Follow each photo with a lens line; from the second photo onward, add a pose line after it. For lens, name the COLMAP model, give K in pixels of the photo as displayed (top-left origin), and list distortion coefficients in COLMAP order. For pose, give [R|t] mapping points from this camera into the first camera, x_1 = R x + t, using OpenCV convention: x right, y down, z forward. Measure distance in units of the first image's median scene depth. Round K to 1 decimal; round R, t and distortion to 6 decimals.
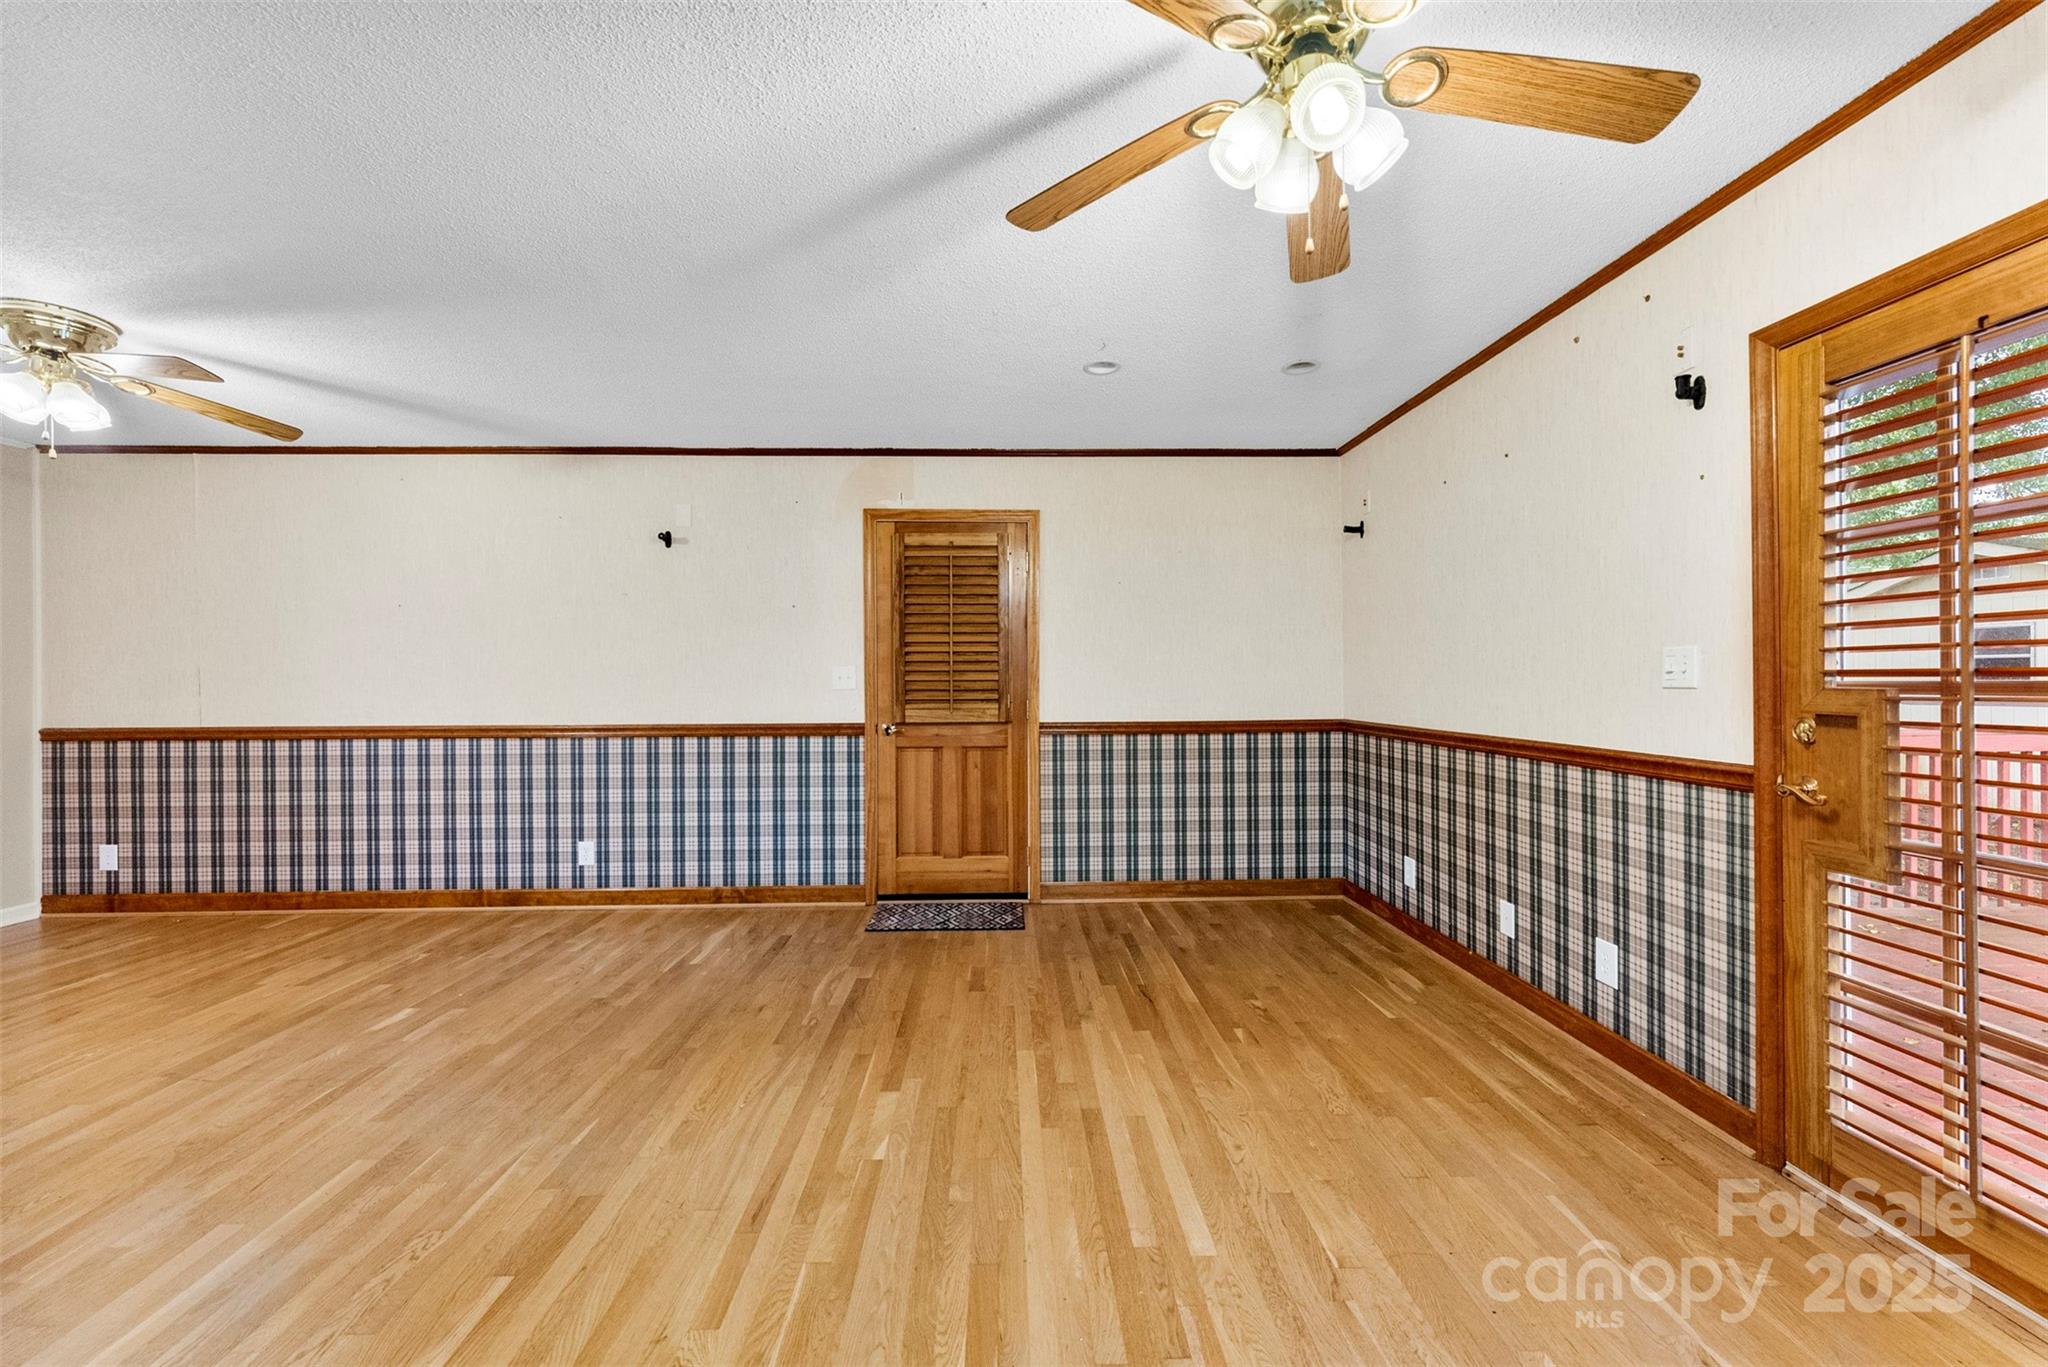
lens RADIAL K [[823.9, 0, 1030.6], [0, 823.9, 683.6], [0, 0, 1]] dist [0.000246, 0.000071]
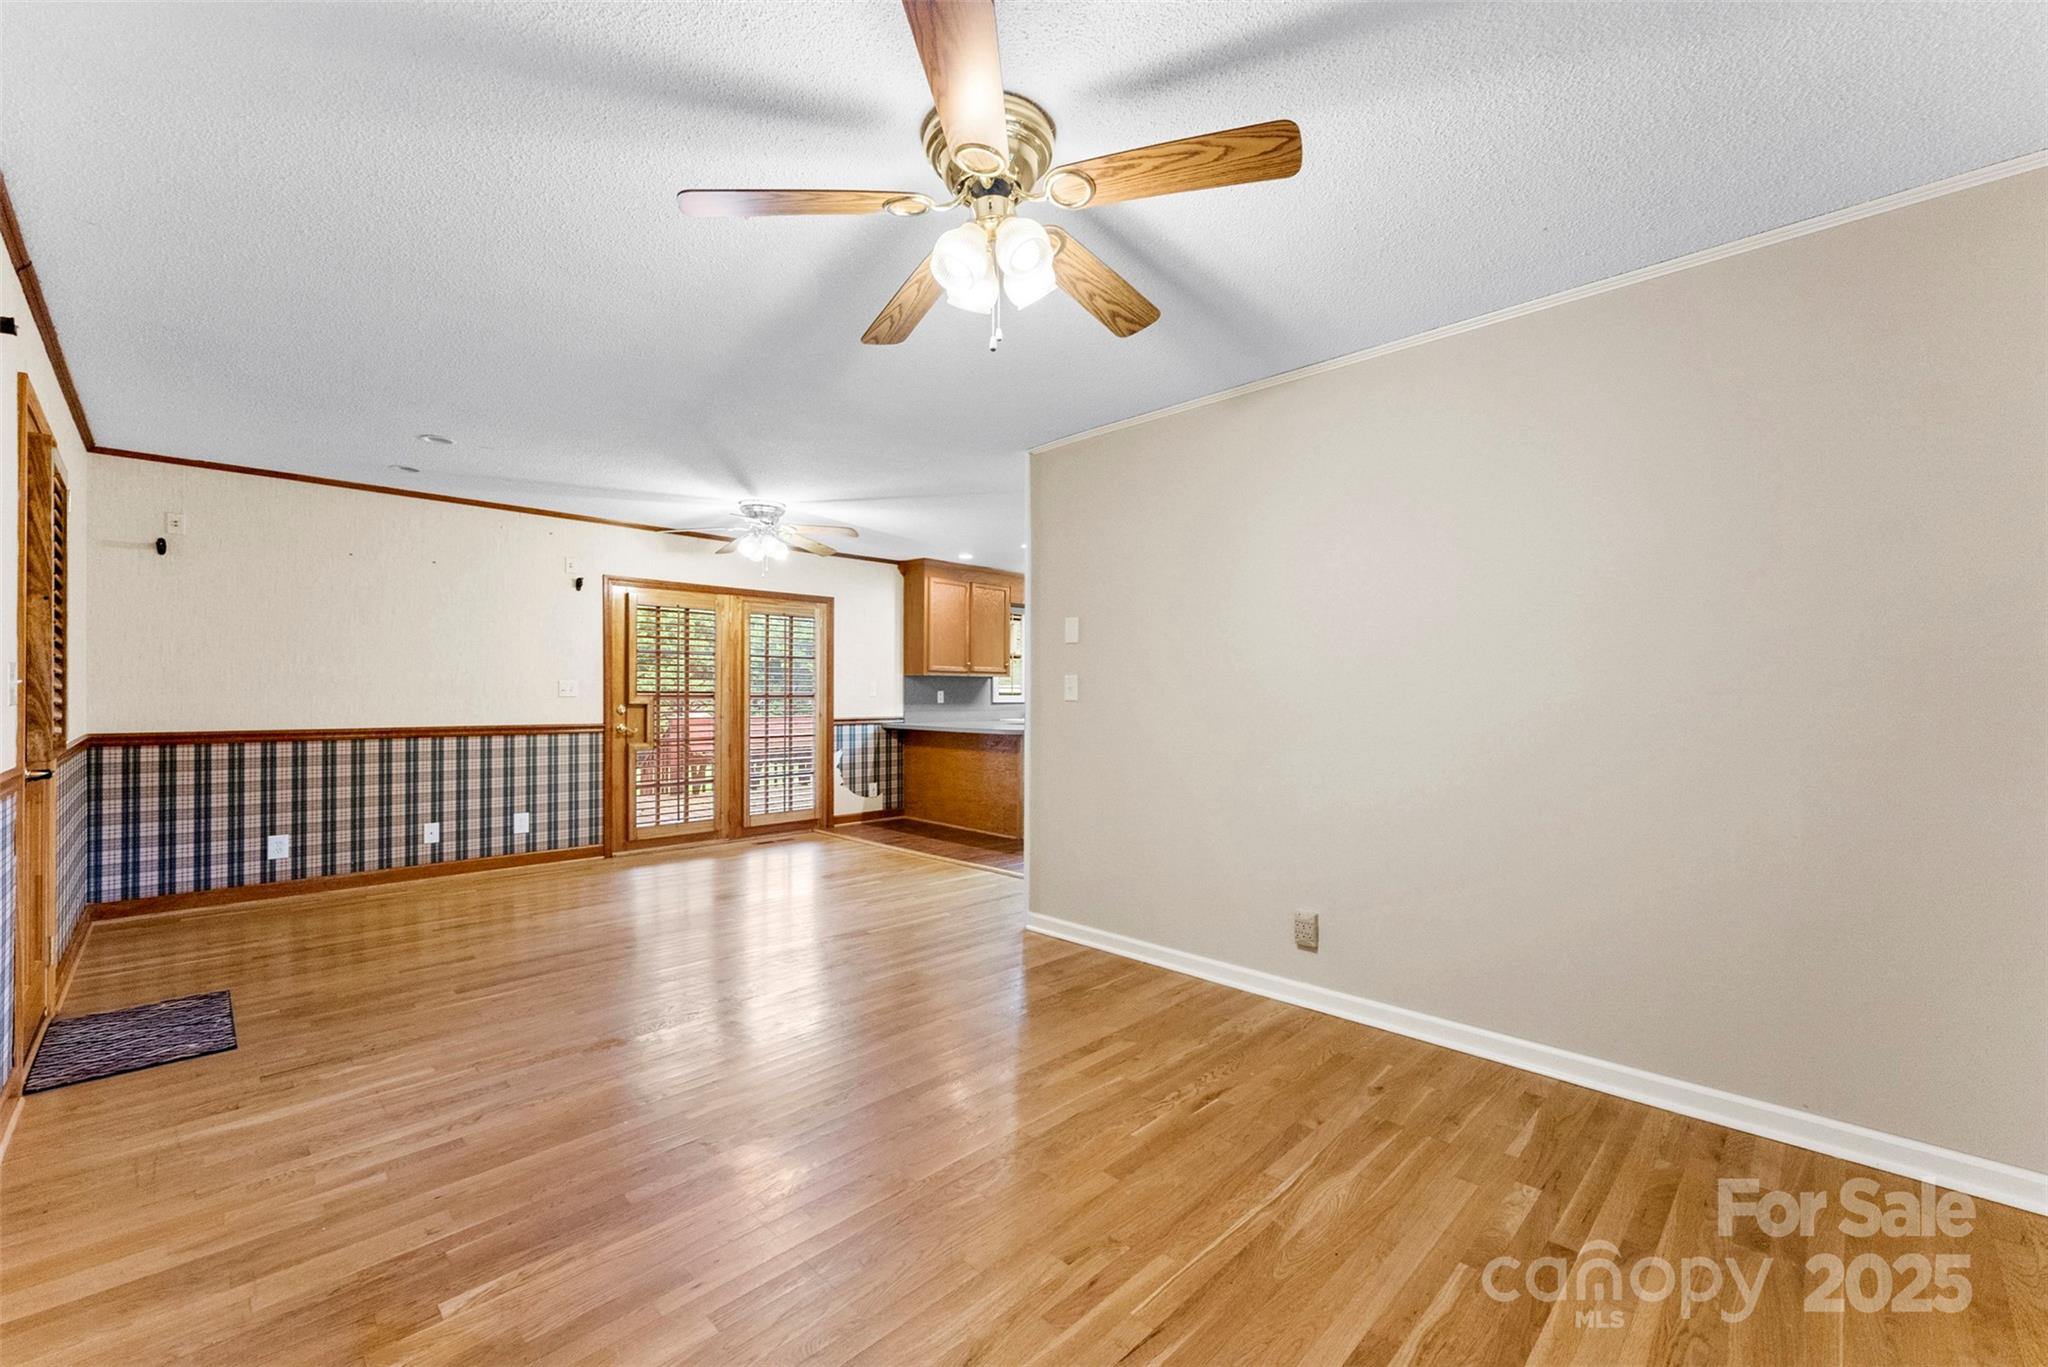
lens RADIAL K [[823.9, 0, 1030.6], [0, 823.9, 683.6], [0, 0, 1]] dist [0.000246, 0.000071]
pose [[-0.693734, 0.011481, 0.720140, -1.059404], [0.001683, 0.999896, -0.014319, 0.001595], [-0.720230, -0.008722, -0.693681, 0.903413]]
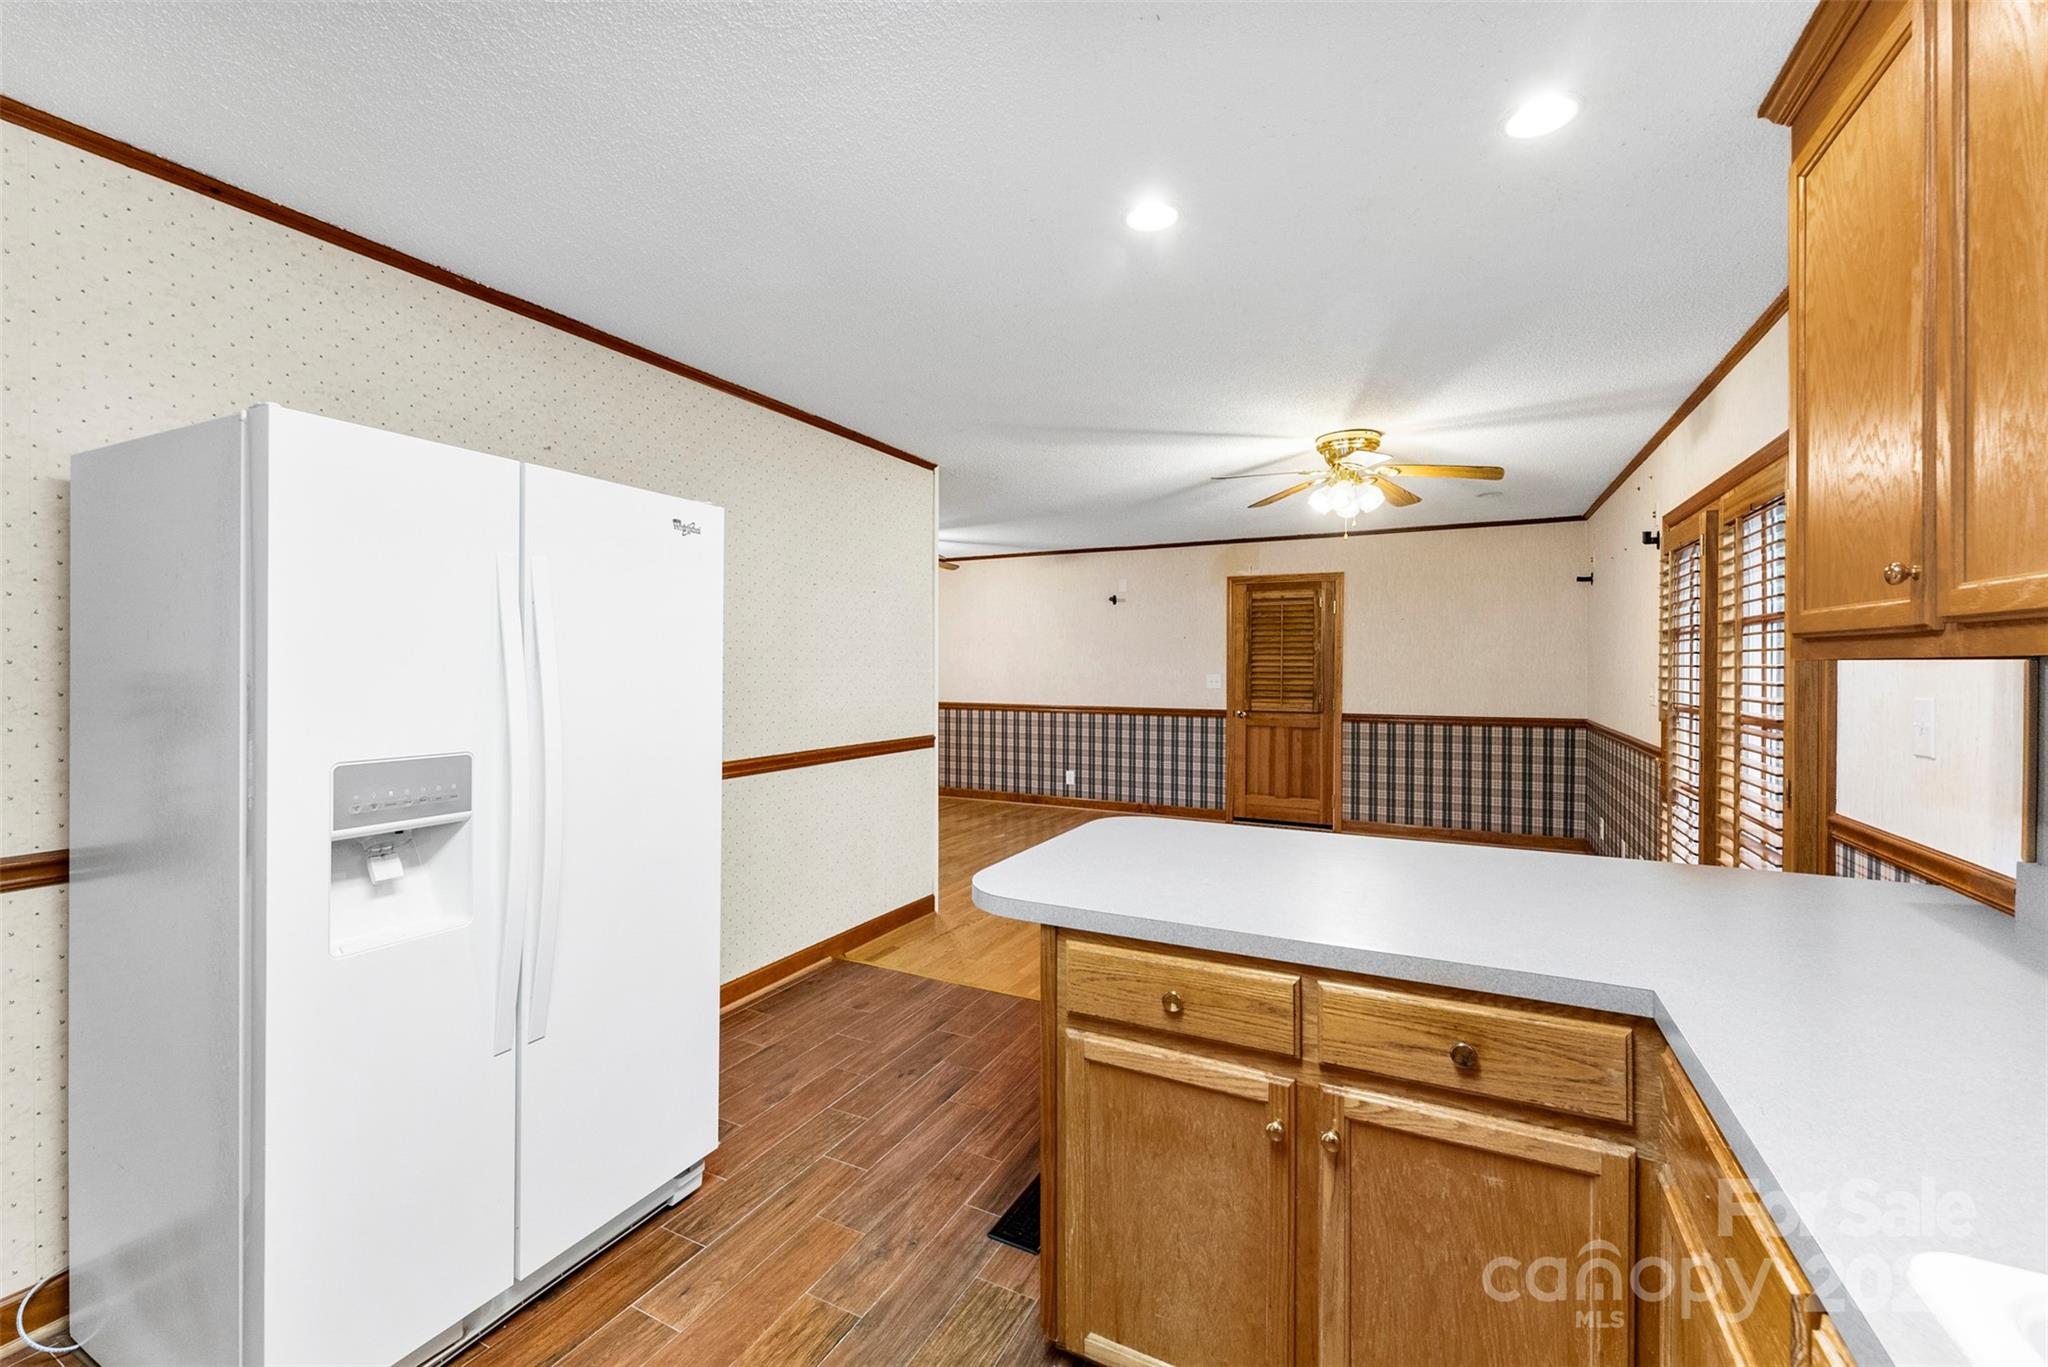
lens RADIAL K [[835.2, 0, 1012.4], [0, 835.2, 679.1], [0, 0, 1]] dist [0.001215, 0.000686]
pose [[0.866842, 0.015250, -0.498350, 0.249914], [-0.007937, 0.999828, 0.016790, -0.036405], [0.498520, -0.010600, 0.866813, -0.627024]]
